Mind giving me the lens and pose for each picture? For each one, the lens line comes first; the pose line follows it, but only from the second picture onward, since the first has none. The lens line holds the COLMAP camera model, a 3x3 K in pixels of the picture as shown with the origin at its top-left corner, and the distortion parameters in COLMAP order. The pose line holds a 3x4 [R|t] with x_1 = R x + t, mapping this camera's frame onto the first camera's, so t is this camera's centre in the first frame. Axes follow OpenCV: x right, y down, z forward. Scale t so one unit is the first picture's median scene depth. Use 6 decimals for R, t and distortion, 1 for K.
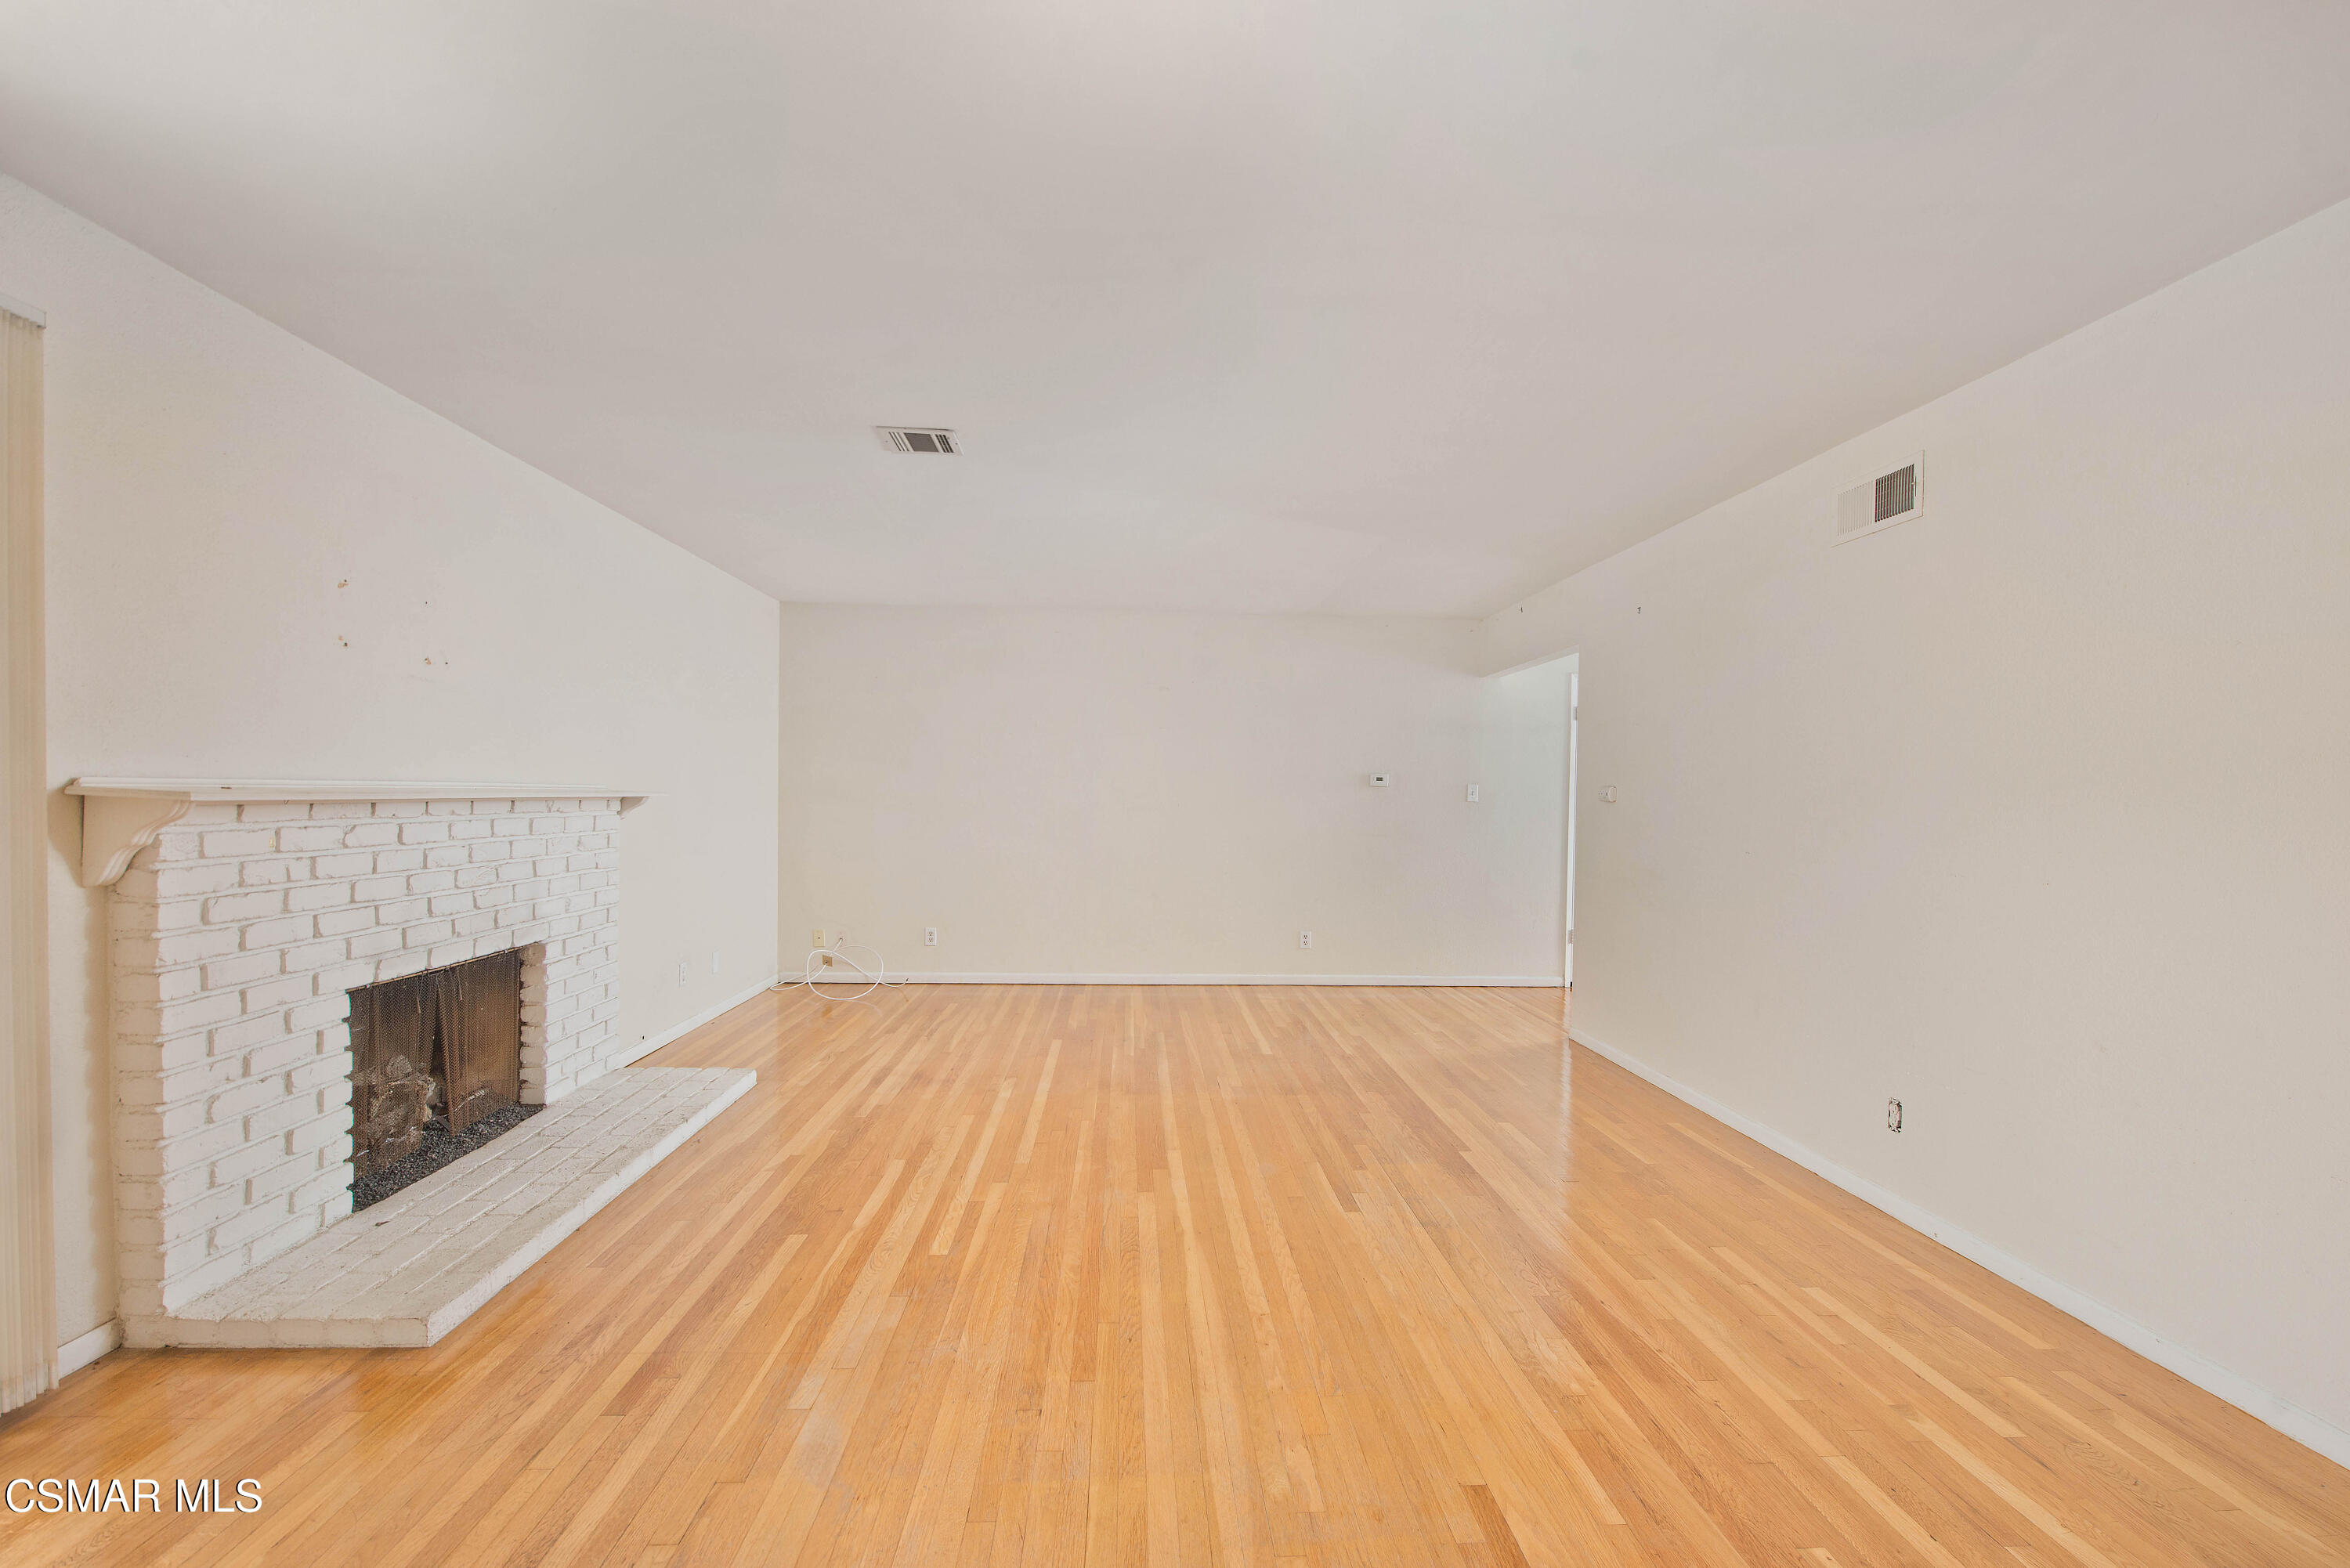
lens RADIAL K [[1032.9, 0, 1174.4], [0, 1032.9, 791.4], [0, 0, 1]] dist [0.001519, 0.000261]
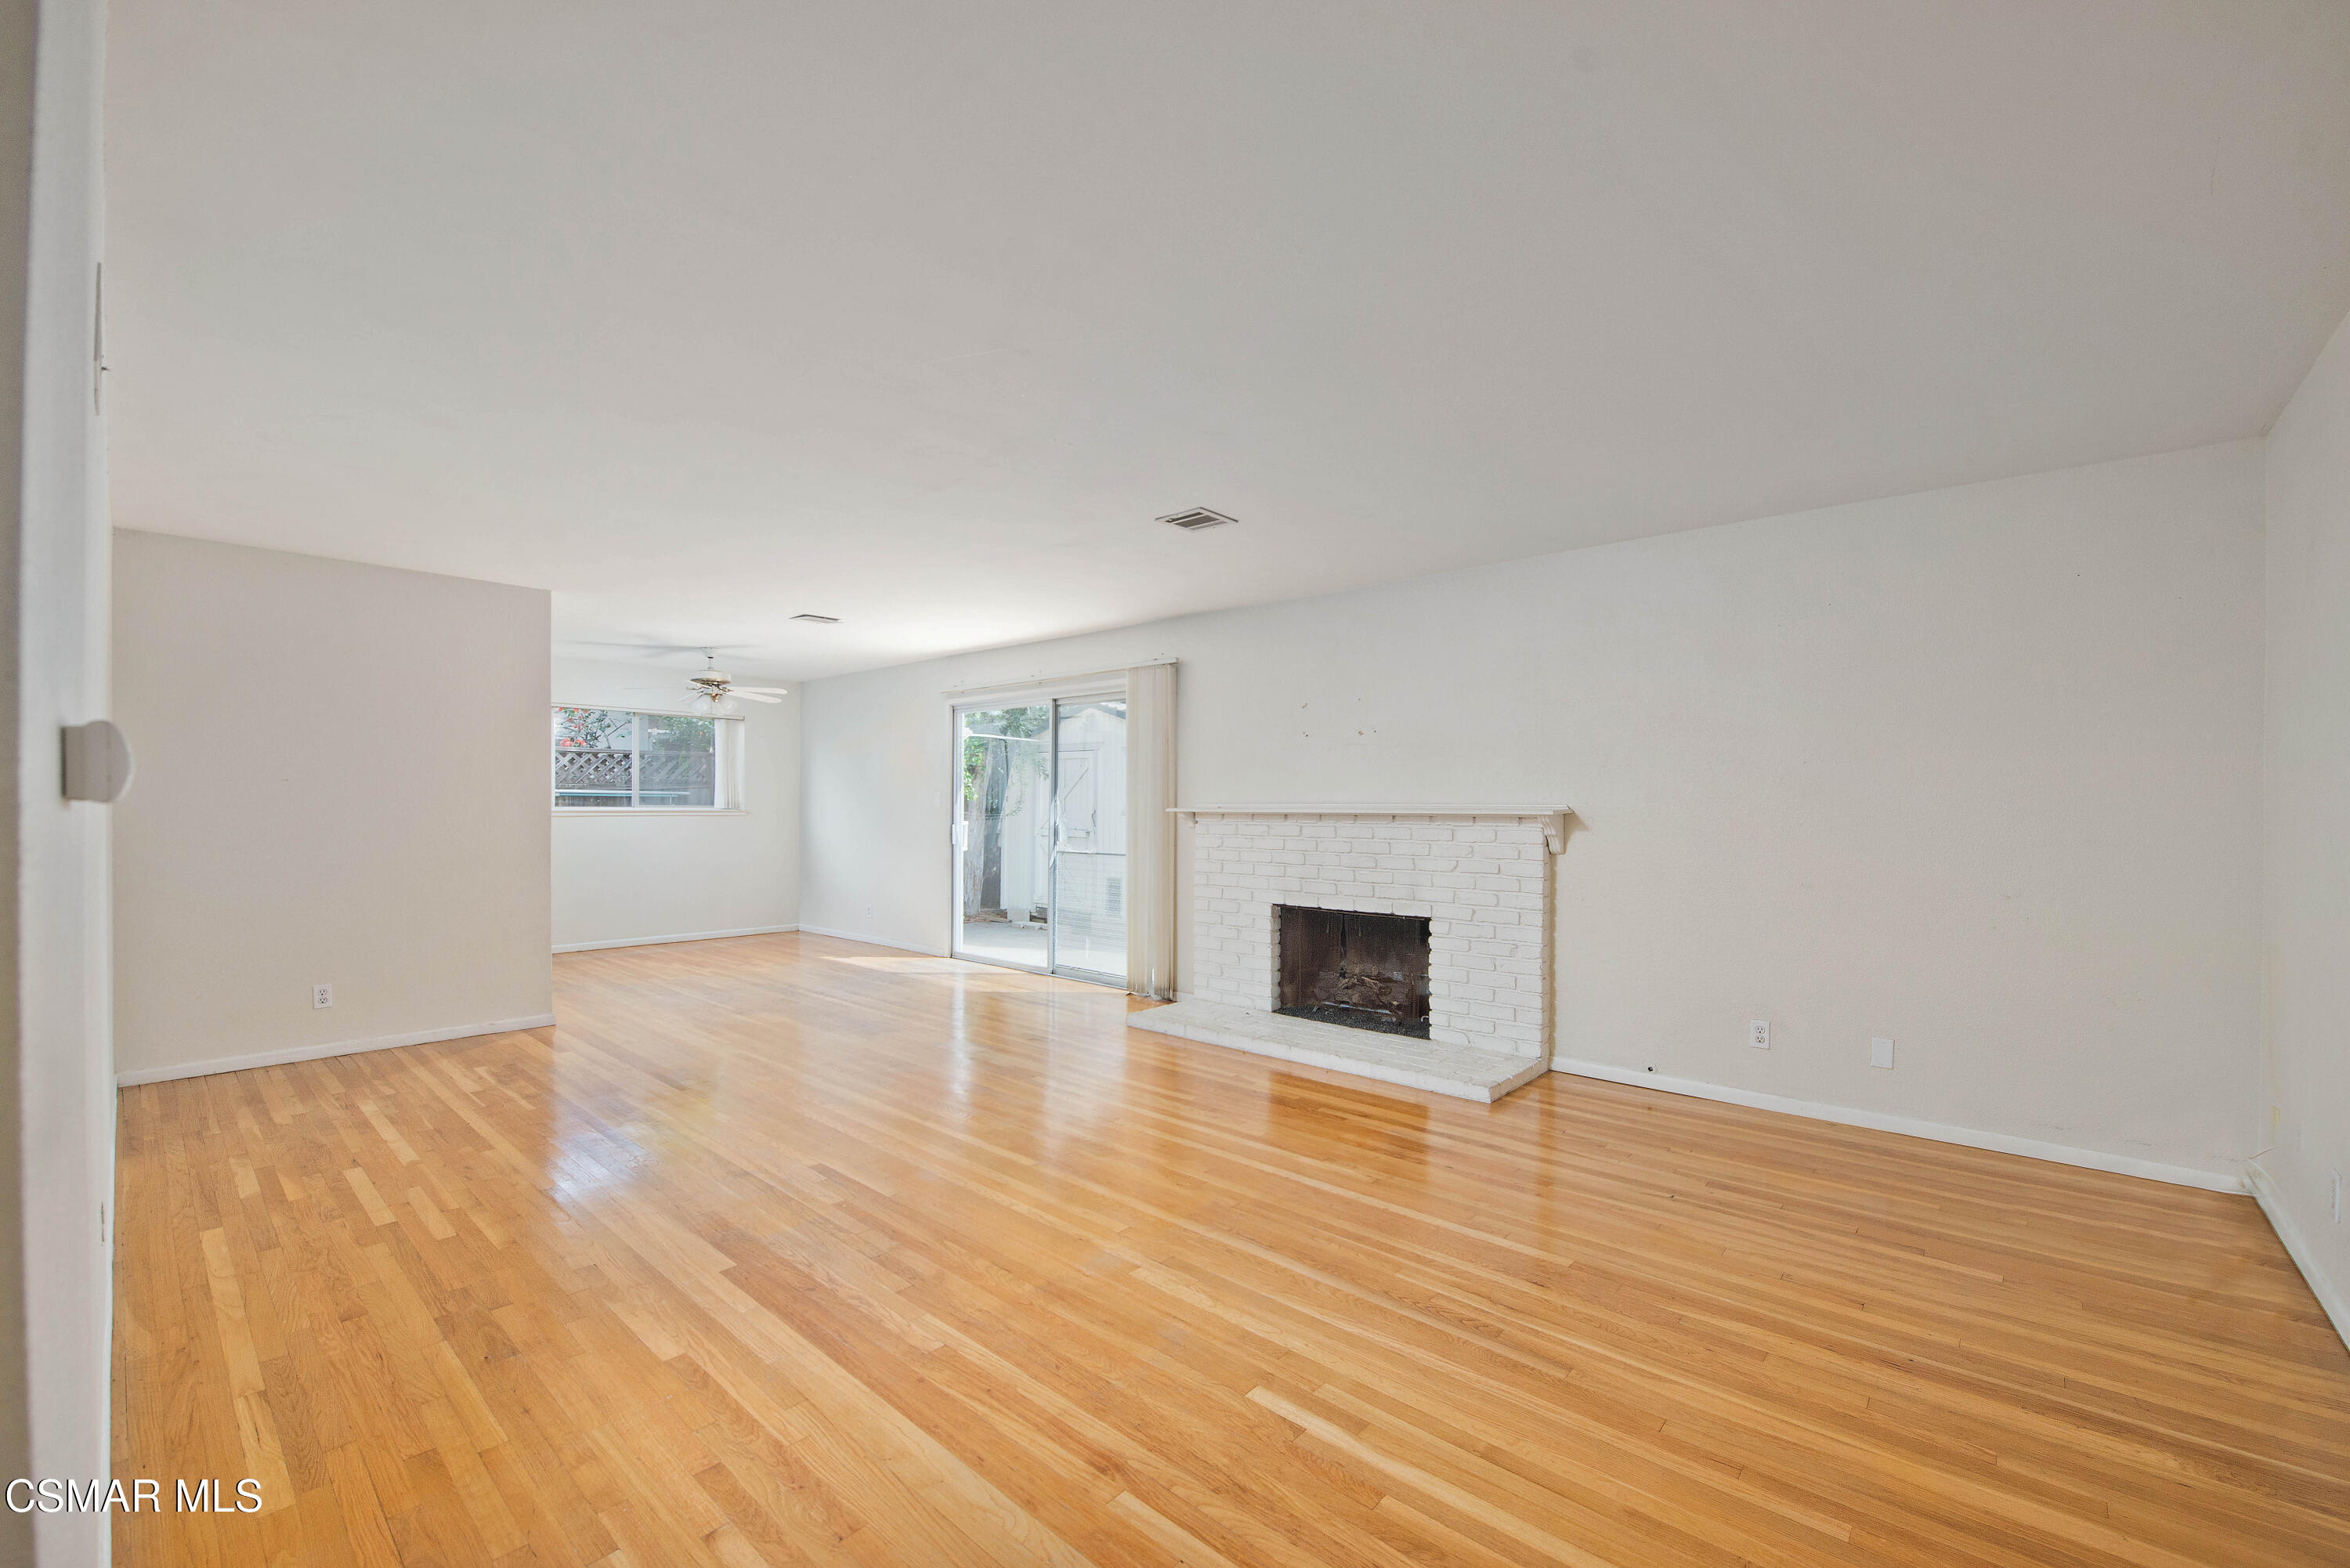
lens RADIAL K [[944.2, 0, 1178.4], [0, 944.2, 816.8], [0, 0, 1]] dist [0.000414, -0.000094]
pose [[-0.695144, -0.004223, -0.718858, 0.618446], [-0.009921, 0.999944, 0.003720, 0.009447], [0.718802, 0.009717, -0.695147, 1.923320]]
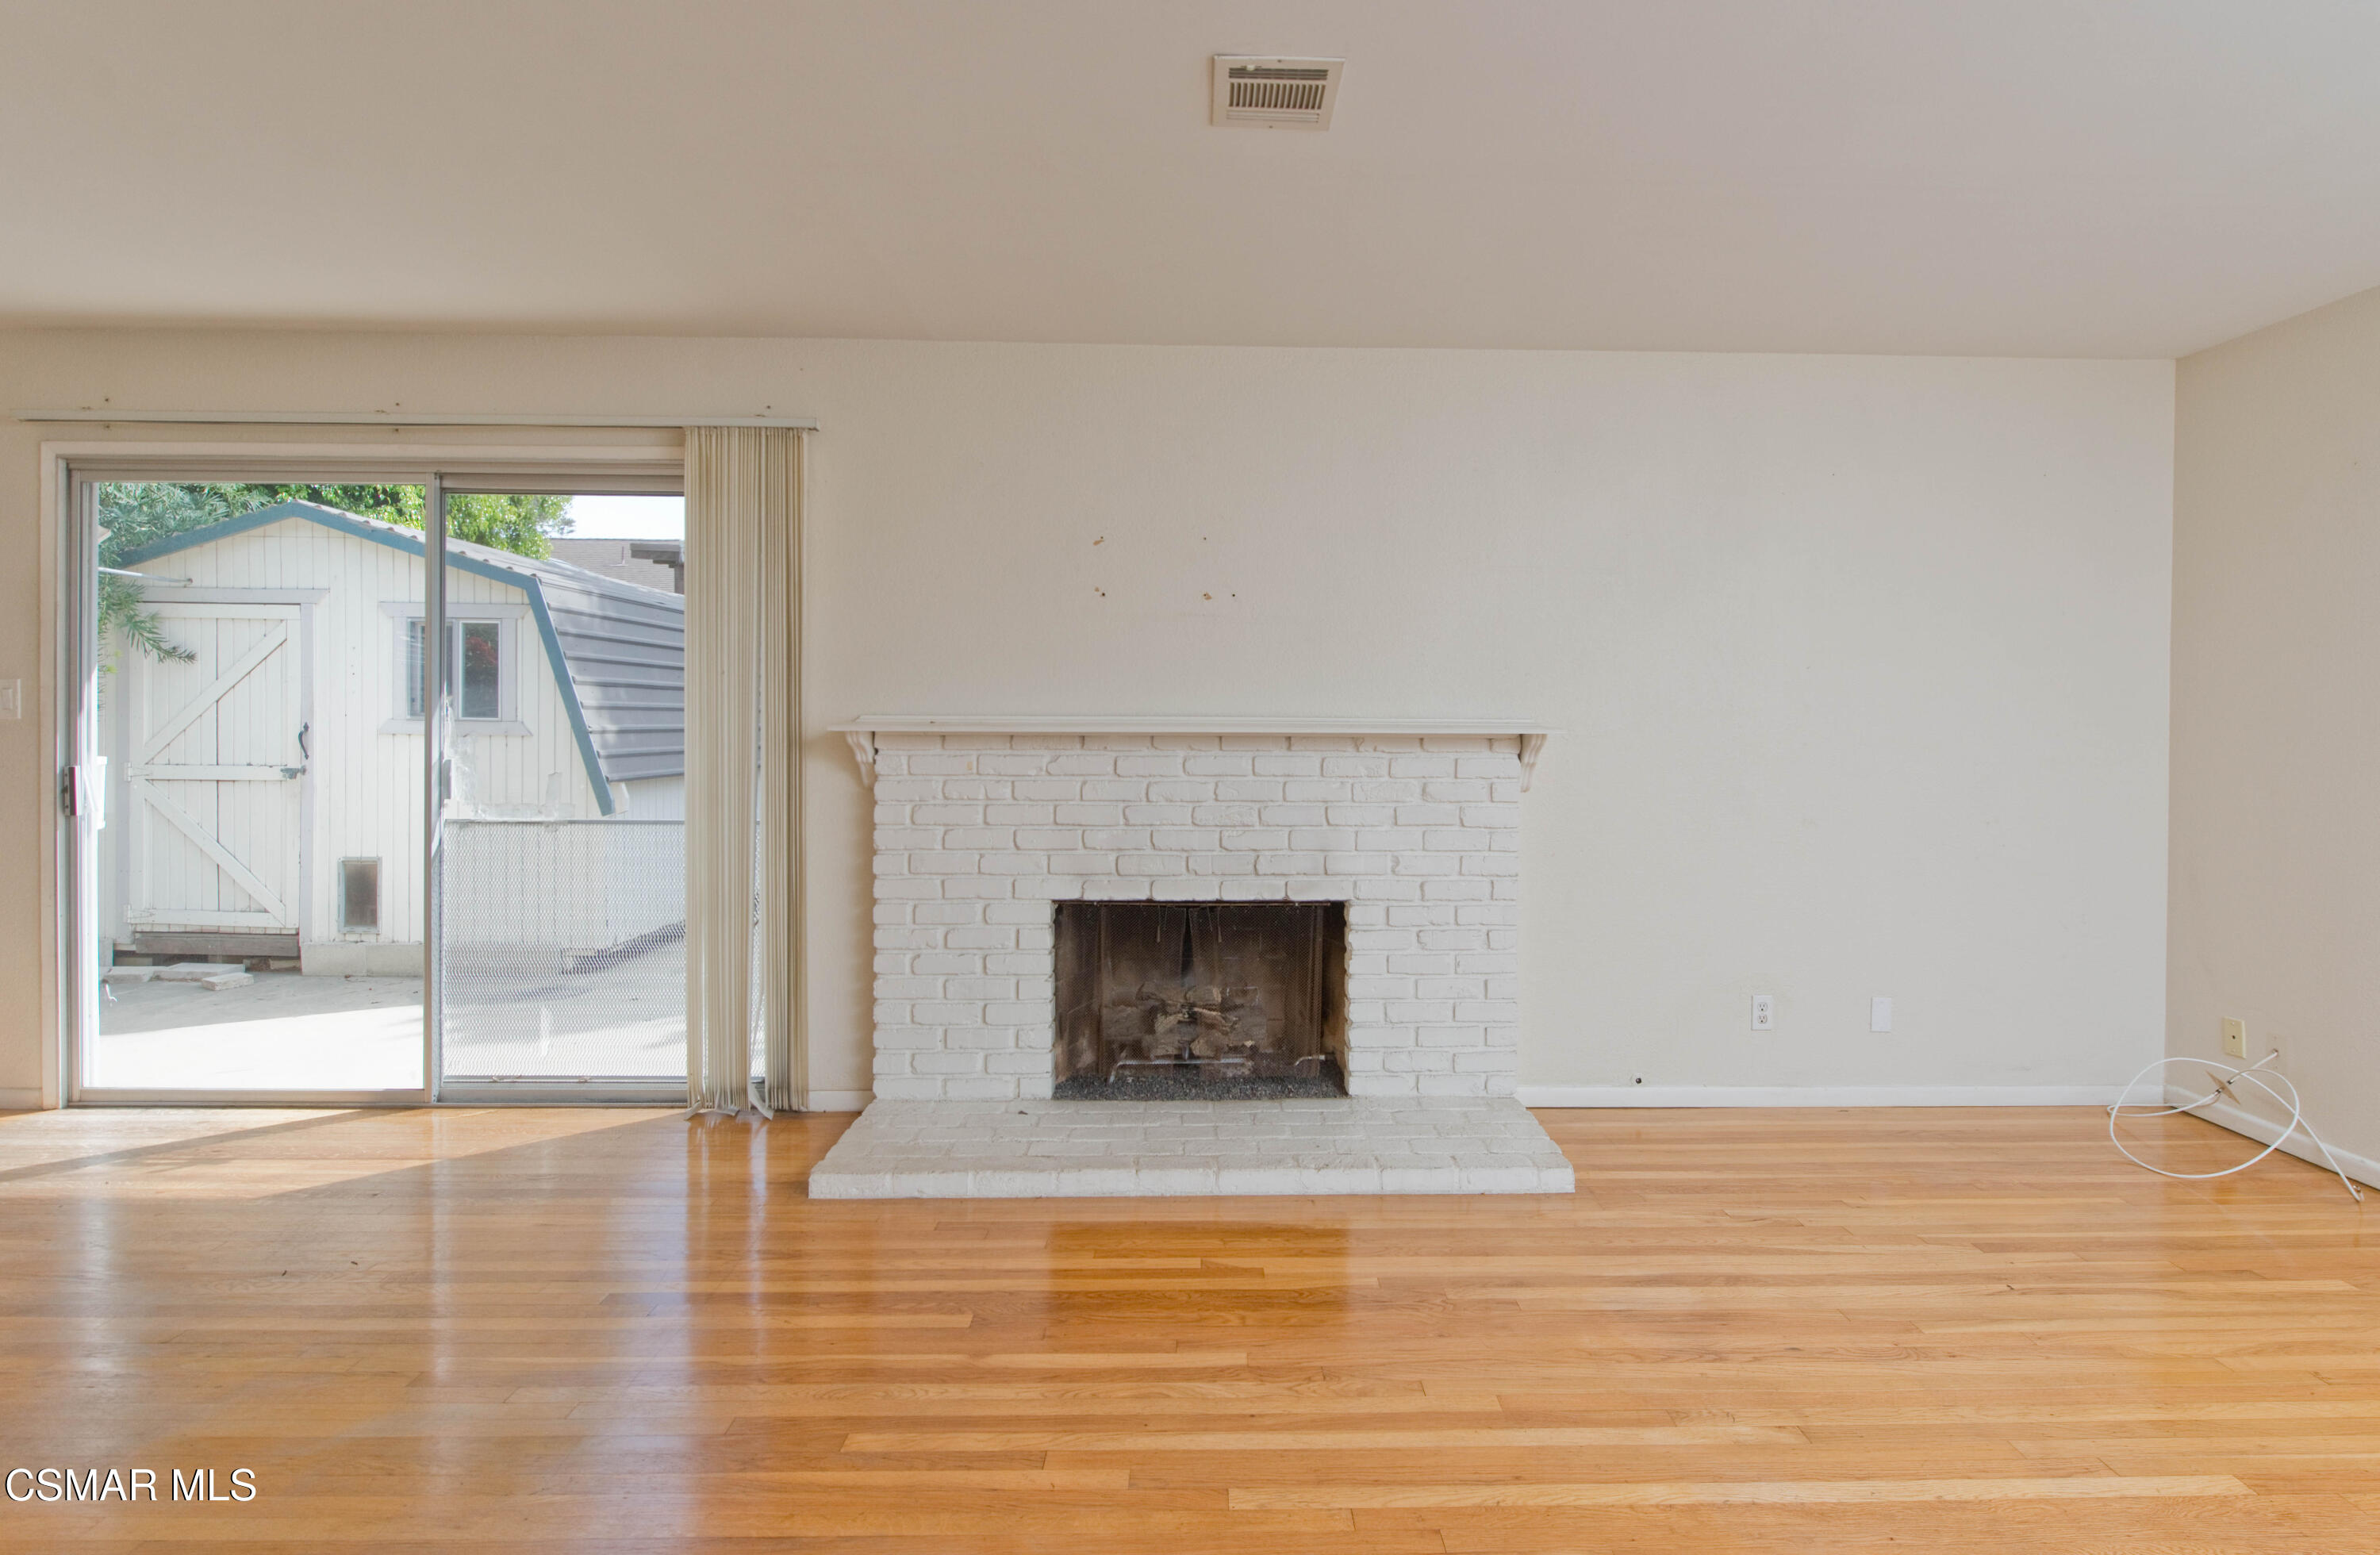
lens RADIAL K [[1170.0, 0, 1217.8], [0, 1170.0, 730.8], [0, 0, 1]] dist [0.001462, -0.000871]
pose [[-0.033597, -0.001044, -0.999435, 0.420299], [-0.005597, 0.999984, -0.000856, 0.005033], [0.999420, 0.005565, -0.033603, 1.074824]]
